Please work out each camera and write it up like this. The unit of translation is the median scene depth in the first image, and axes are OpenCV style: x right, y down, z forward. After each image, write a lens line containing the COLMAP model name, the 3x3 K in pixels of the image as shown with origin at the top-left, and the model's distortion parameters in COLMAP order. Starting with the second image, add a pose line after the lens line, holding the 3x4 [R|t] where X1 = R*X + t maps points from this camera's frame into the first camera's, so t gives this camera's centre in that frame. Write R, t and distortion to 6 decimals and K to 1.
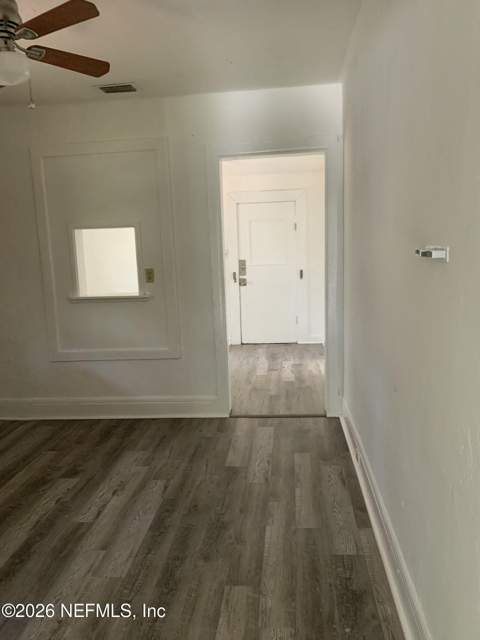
lens RADIAL K [[487.5, 0, 243.6], [0, 487.5, 319.0], [0, 0, 1]] dist [0.029399, -0.032304]
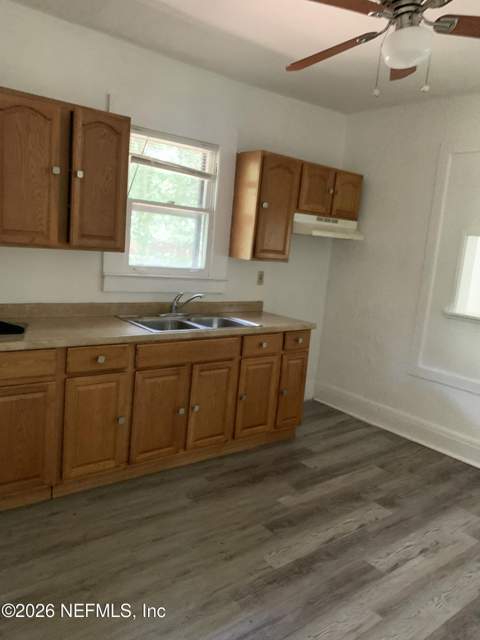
lens RADIAL K [[487.5, 0, 238.2], [0, 487.5, 318.6], [0, 0, 1]] dist [0.029399, -0.032304]
pose [[0.679854, 0.210257, -0.702560, 0.025088], [-0.215646, 0.972979, 0.082510, -0.031045], [0.700925, 0.095410, 0.706825, 0.148028]]
